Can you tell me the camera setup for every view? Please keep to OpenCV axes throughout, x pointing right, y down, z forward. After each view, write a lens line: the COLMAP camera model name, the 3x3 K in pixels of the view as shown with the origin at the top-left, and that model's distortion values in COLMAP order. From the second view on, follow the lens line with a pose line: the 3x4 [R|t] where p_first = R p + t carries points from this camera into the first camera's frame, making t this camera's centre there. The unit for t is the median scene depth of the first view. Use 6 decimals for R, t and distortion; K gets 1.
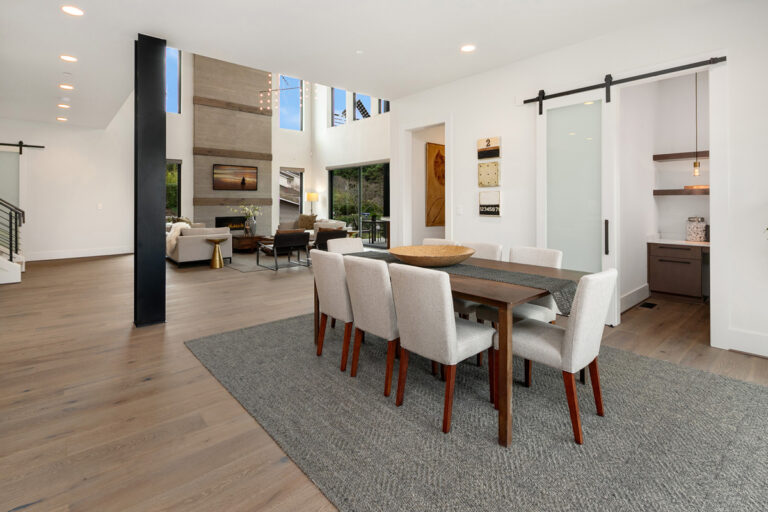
lens RADIAL K [[380.4, 0, 383.5], [0, 380.4, 242.9], [0, 0, 1]] dist [-0.000808, -0.000505]
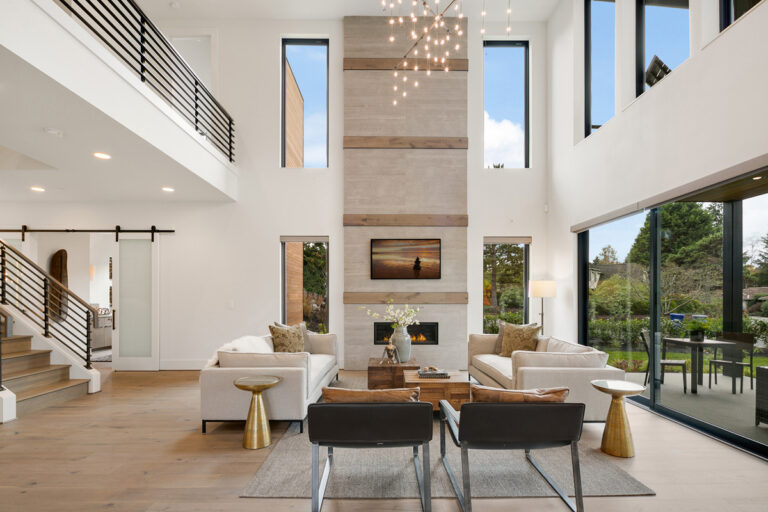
lens RADIAL K [[378.4, 0, 384.5], [0, 378.4, 295.2], [0, 0, 1]] dist [-0.000883, -0.000322]
pose [[0.761647, -0.001740, -0.647990, -0.023052], [-0.068719, 0.994140, -0.083442, -0.063456], [0.644338, 0.108083, 0.757064, 0.552643]]
